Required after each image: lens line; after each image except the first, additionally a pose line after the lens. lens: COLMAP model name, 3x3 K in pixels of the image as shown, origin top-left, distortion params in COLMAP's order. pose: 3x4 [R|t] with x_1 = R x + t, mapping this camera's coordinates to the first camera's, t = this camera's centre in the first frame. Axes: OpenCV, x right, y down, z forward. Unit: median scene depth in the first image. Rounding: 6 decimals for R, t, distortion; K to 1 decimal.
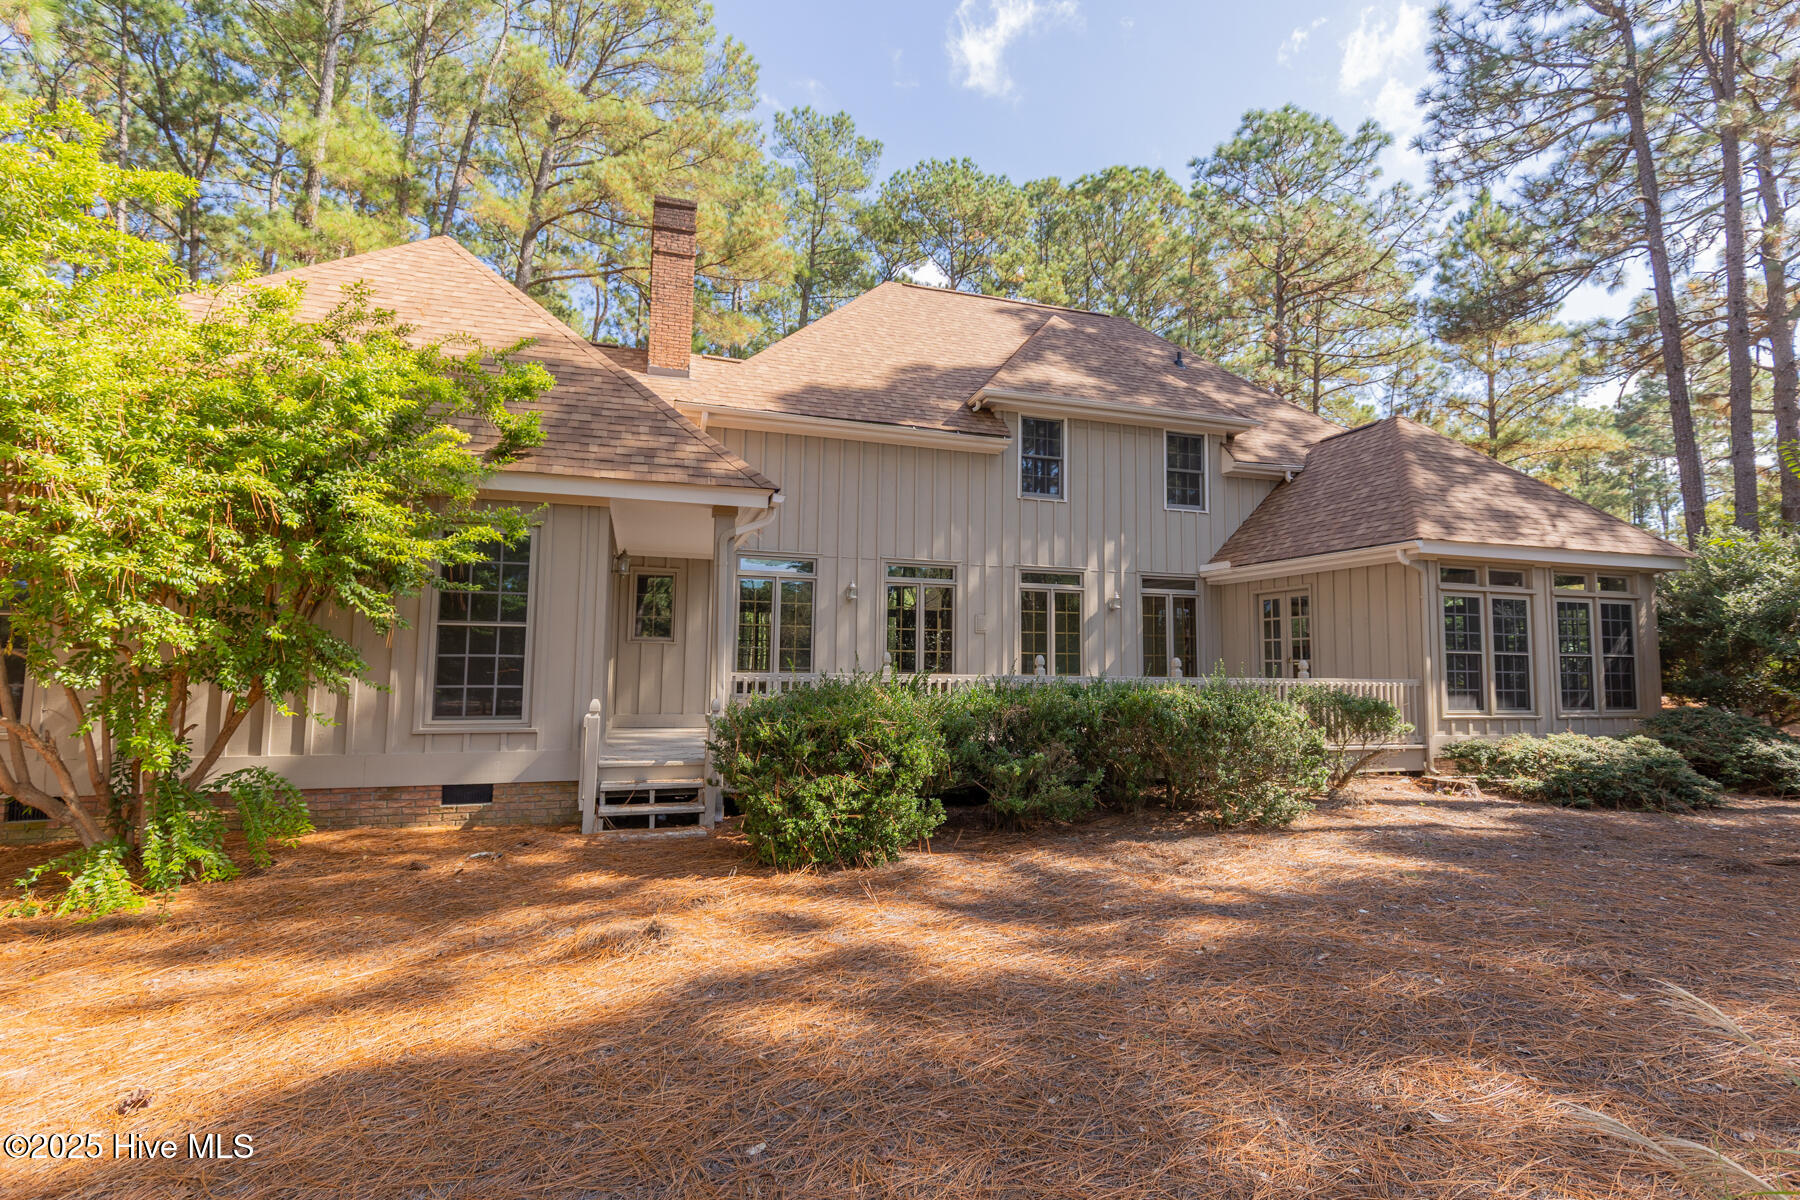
lens RADIAL K [[832.9, 0, 903.1], [0, 832.9, 675.7], [0, 0, 1]] dist [0.023695, -0.009796]
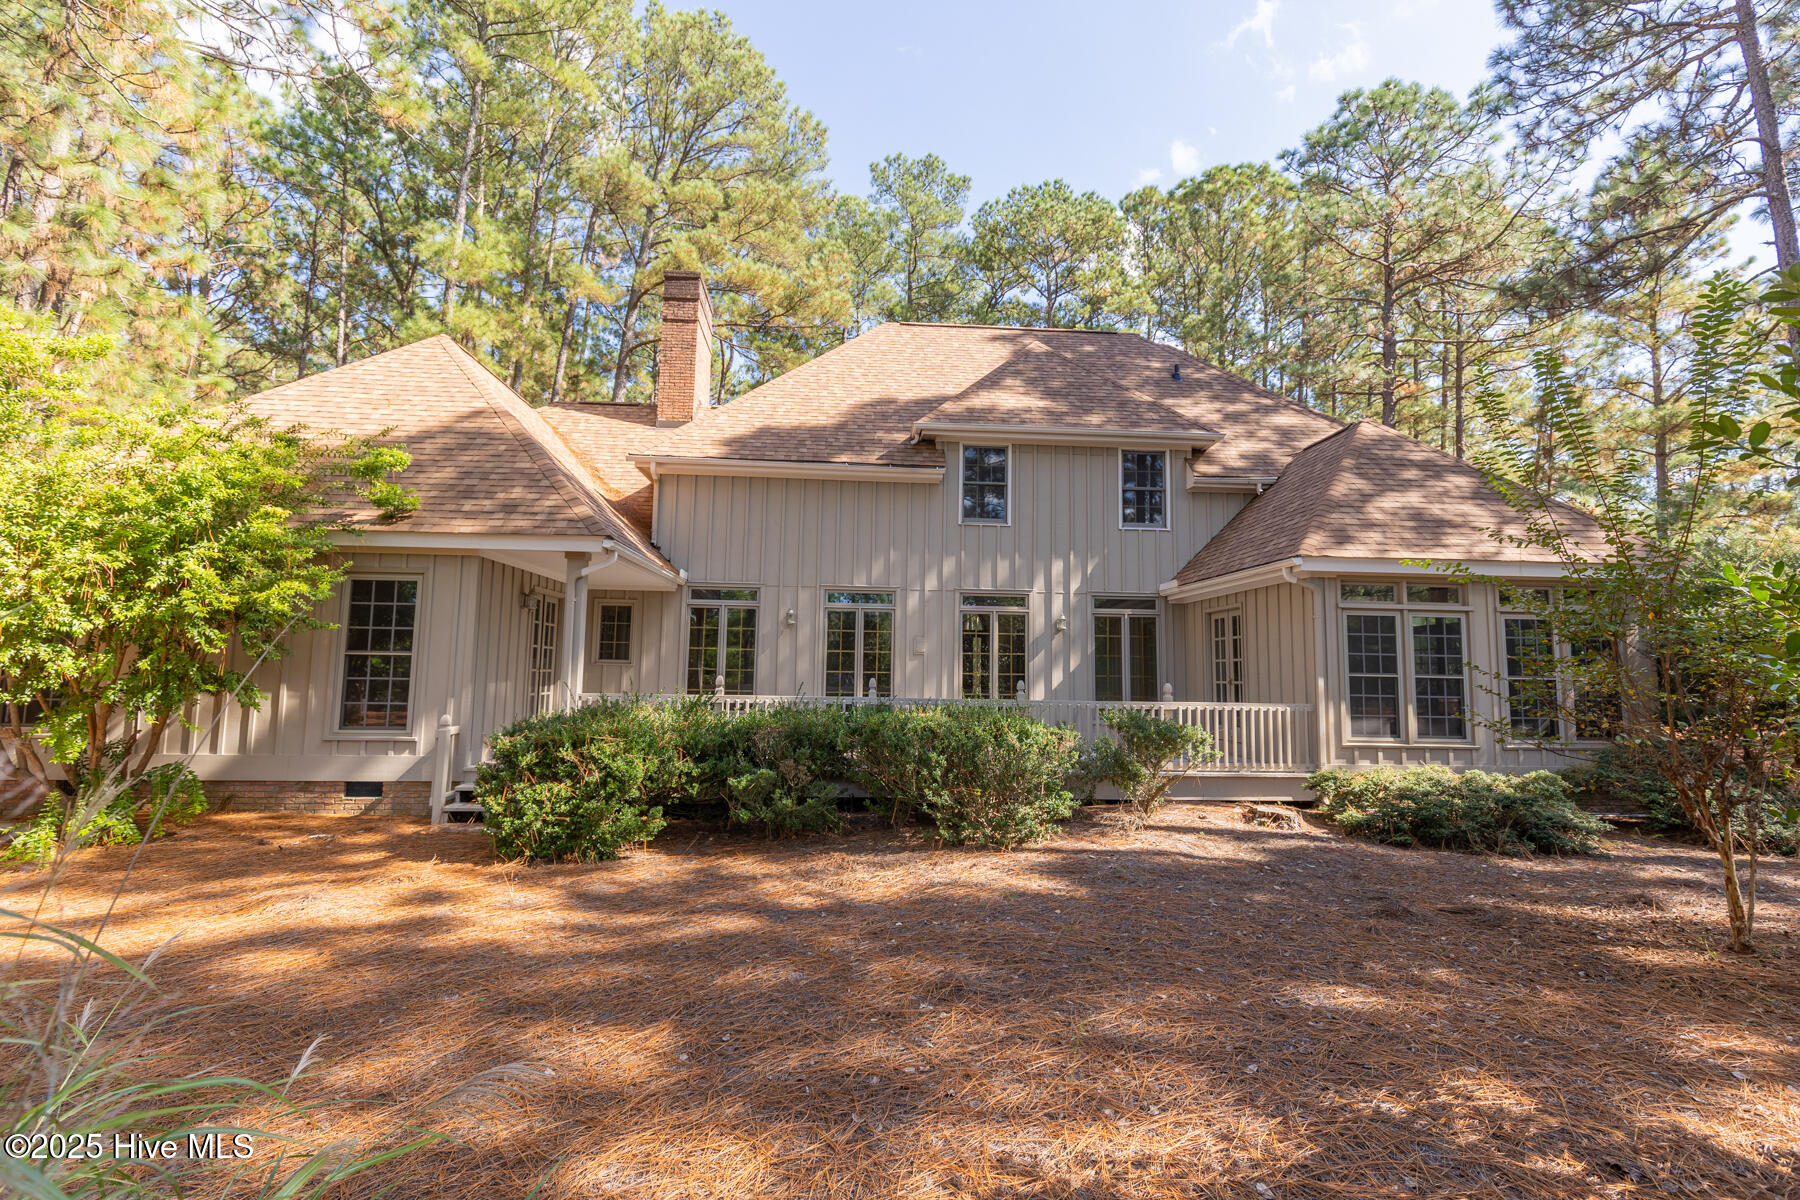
lens RADIAL K [[828.0, 0, 900.1], [0, 828.0, 682.4], [0, 0, 1]] dist [0.002627, -0.000678]
pose [[0.971803, 0.004066, -0.235758, 0.305715], [-0.006507, 0.999933, -0.009579, -0.006302], [0.235703, 0.010843, 0.971765, -0.009556]]
